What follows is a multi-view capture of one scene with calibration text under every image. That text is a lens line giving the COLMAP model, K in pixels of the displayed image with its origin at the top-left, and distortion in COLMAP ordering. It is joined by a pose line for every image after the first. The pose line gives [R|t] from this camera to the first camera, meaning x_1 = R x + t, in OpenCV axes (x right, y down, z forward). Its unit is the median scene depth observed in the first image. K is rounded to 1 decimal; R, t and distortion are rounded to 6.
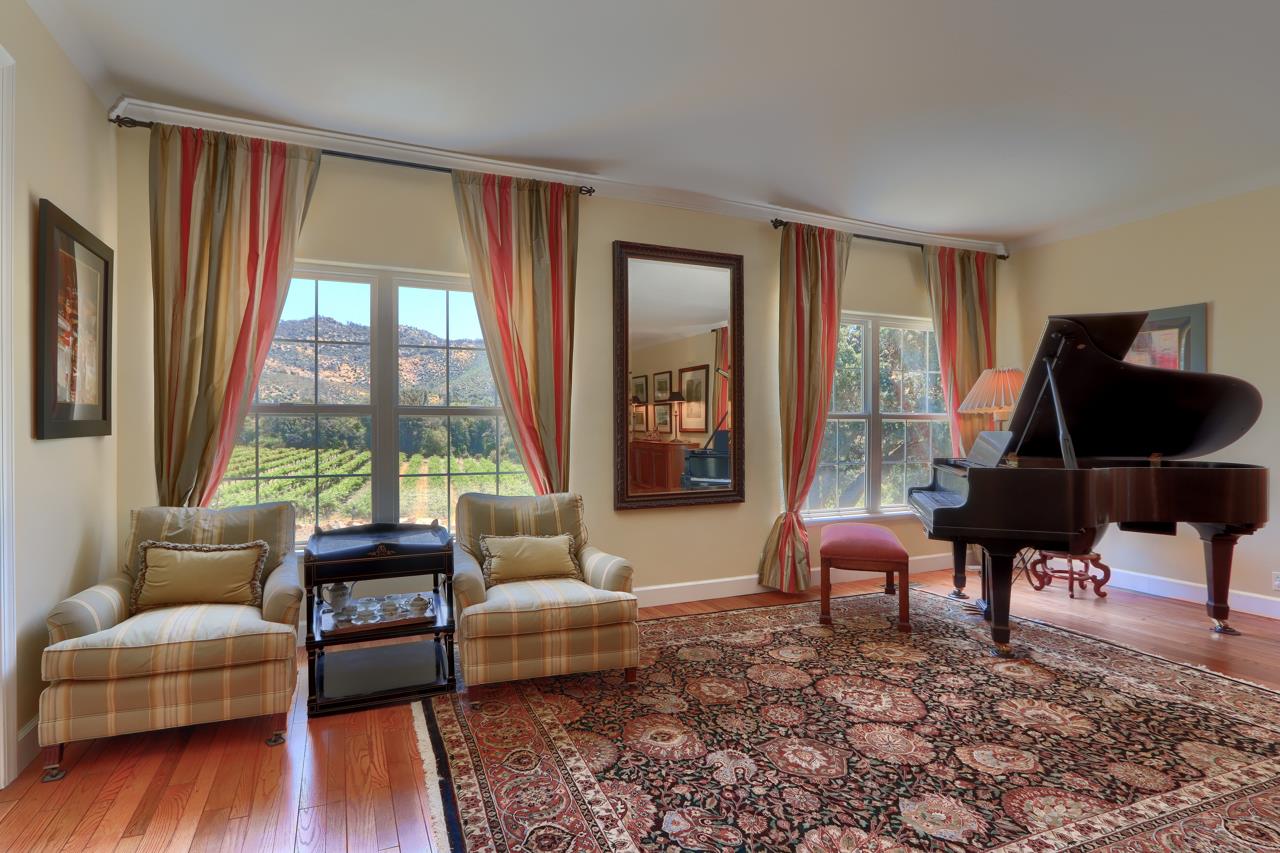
lens RADIAL K [[703.5, 0, 639.0], [0, 703.5, 414.4], [0, 0, 1]] dist [0.008156, 0.001328]
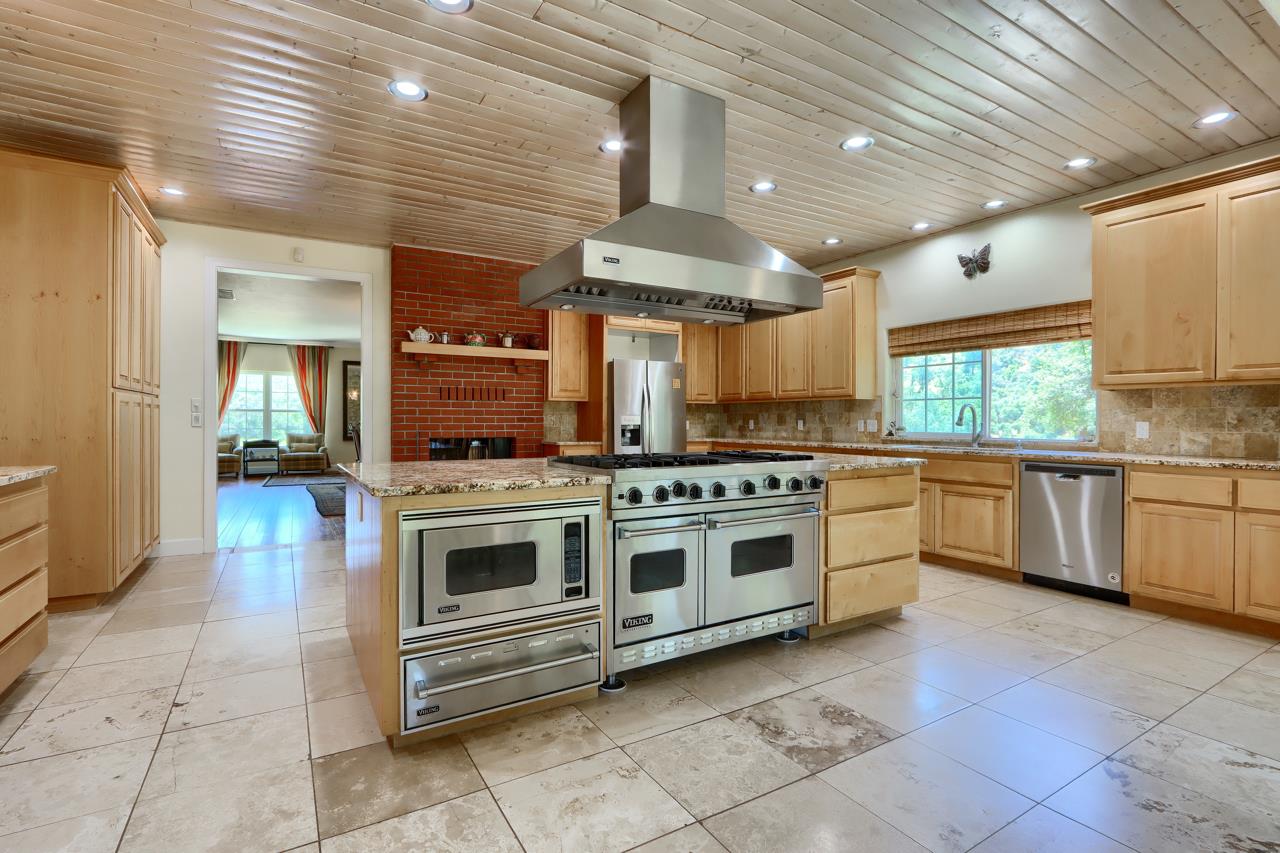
lens RADIAL K [[607.1, 0, 663.0], [0, 607.1, 419.3], [0, 0, 1]] dist [-0.016135, 0.001004]
pose [[0.986604, -0.003936, 0.163084, 1.415316], [0.001026, 0.999839, 0.017929, -0.022704], [-0.163129, -0.017521, 0.986449, -2.967922]]
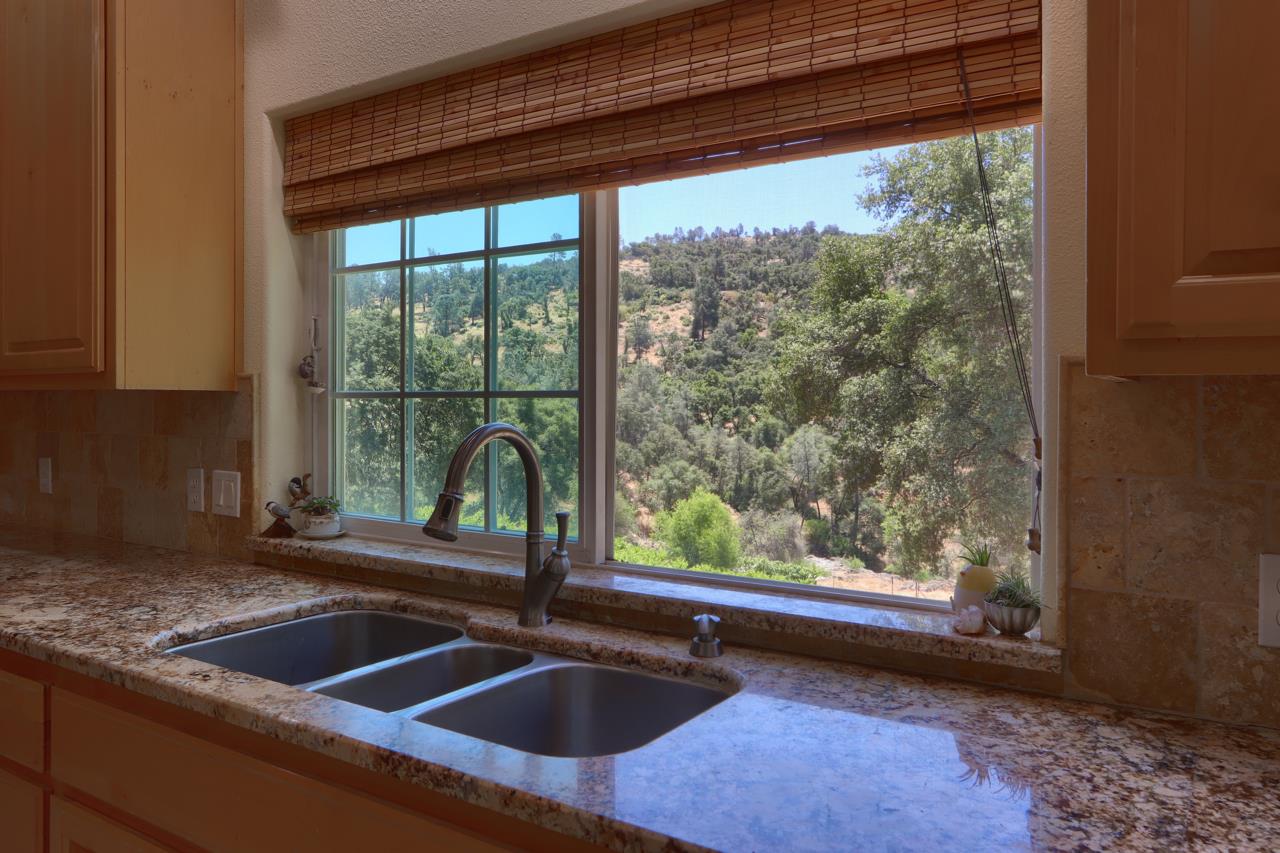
lens RADIAL K [[922.3, 0, 675.0], [0, 922.3, 396.1], [0, 0, 1]] dist [-0.019149, 0.019293]
pose [[0.821437, 0.000606, 0.570299, 2.196685], [-0.008353, 0.999905, 0.010969, -0.054716], [-0.570238, -0.013774, 0.821364, -2.072202]]
